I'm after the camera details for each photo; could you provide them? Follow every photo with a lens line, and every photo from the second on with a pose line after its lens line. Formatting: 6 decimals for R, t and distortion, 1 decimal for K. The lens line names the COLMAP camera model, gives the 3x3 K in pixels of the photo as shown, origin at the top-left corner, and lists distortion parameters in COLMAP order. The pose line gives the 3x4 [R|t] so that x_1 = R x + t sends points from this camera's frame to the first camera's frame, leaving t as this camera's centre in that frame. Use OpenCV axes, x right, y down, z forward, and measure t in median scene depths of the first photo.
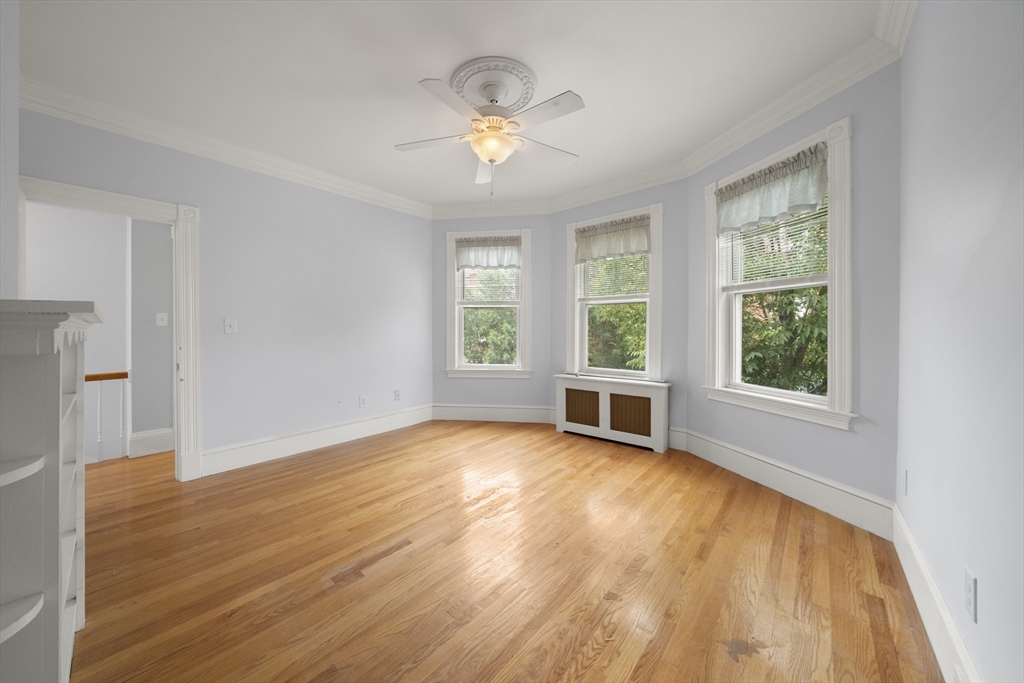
lens RADIAL K [[350.2, 0, 500.7], [0, 350.2, 331.0], [0, 0, 1]] dist [0.000989, 0.000041]
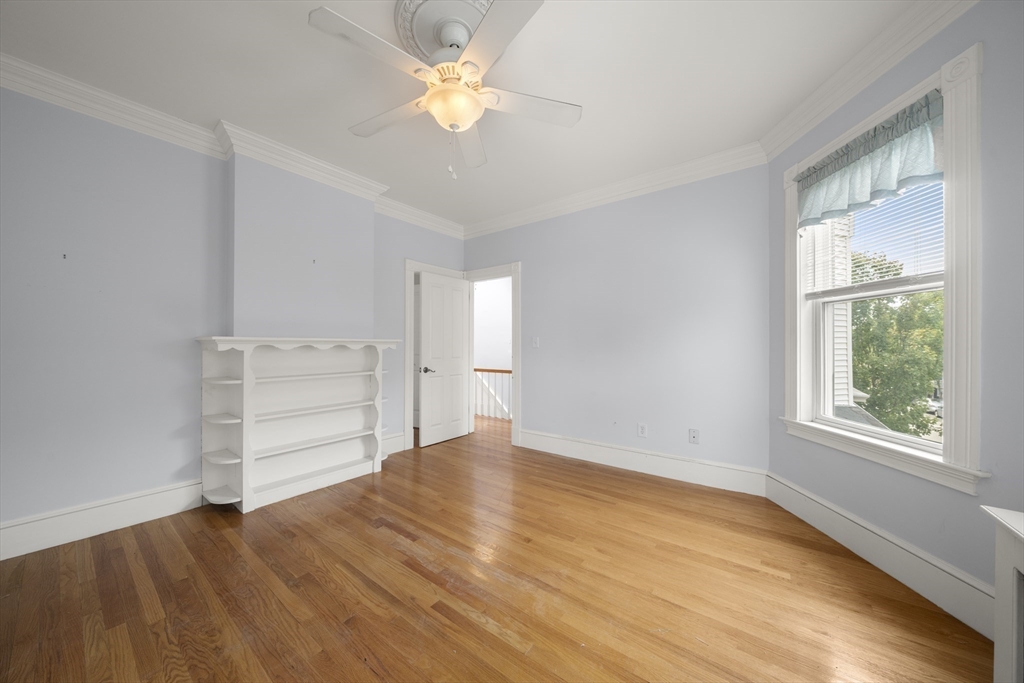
lens RADIAL K [[357.1, 0, 512.0], [0, 357.1, 341.5], [0, 0, 1]] dist [0.000005, -0.000010]
pose [[0.075489, -0.004113, -0.997138, 0.511583], [-0.006924, 0.999965, -0.004649, -0.008050], [0.997123, 0.007255, 0.075458, 0.707161]]
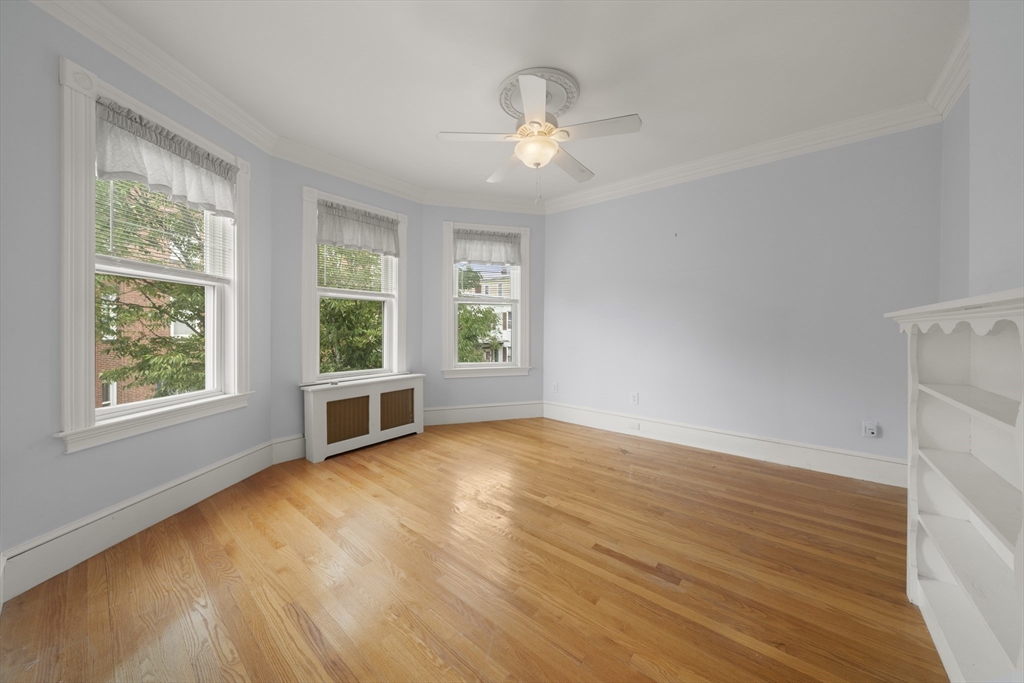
lens RADIAL K [[350.2, 0, 500.7], [0, 350.2, 331.0], [0, 0, 1]] dist [0.000989, 0.000041]
pose [[-0.017784, -0.001815, 0.999840, -0.710443], [0.002153, 0.999996, 0.001853, 0.005948], [-0.999840, 0.002185, -0.017780, 0.745212]]
